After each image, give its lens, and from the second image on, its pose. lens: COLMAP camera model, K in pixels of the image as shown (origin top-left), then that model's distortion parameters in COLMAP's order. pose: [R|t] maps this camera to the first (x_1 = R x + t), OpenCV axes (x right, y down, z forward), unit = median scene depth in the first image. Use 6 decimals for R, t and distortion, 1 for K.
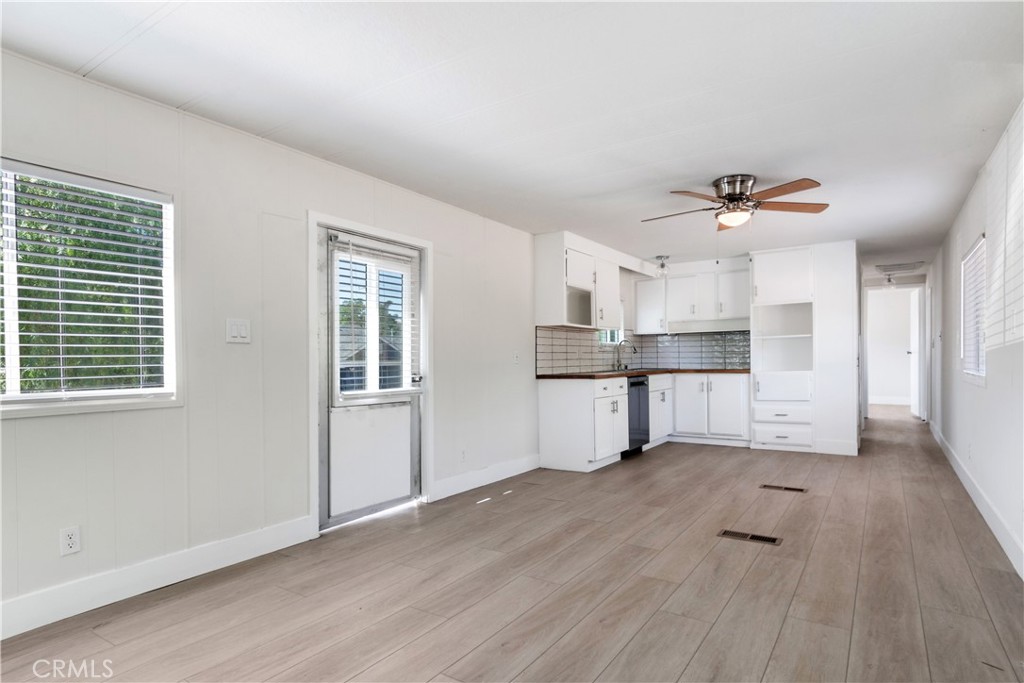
lens RADIAL K [[540.2, 0, 526.1], [0, 540.2, 368.9], [0, 0, 1]] dist [0.002022, -0.014615]
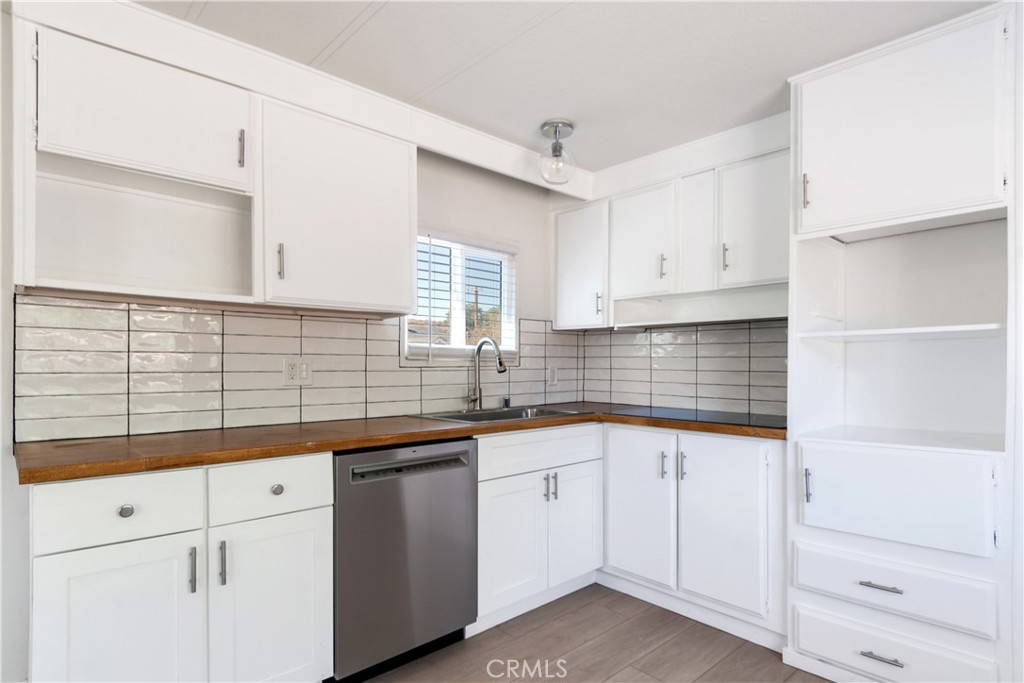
lens RADIAL K [[540.2, 0, 526.1], [0, 540.2, 368.9], [0, 0, 1]] dist [0.002022, -0.014615]
pose [[0.974533, 0.018684, -0.223463, 0.342619], [-0.020261, 0.999783, -0.004767, -0.033263], [0.223326, 0.009173, 0.974701, 0.657765]]
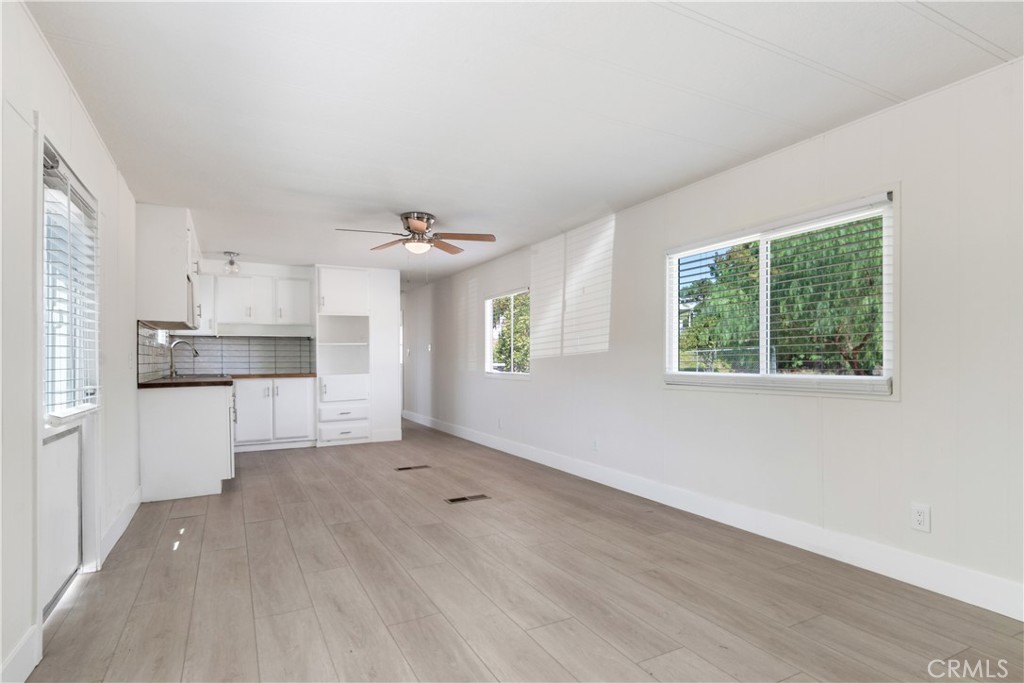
lens RADIAL K [[540.2, 0, 526.1], [0, 540.2, 368.9], [0, 0, 1]] dist [0.002022, -0.014615]
pose [[0.472112, -0.004968, 0.881525, -0.347126], [0.015229, 0.999881, -0.002521, 0.000926], [-0.881407, 0.014615, 0.472131, 0.129539]]
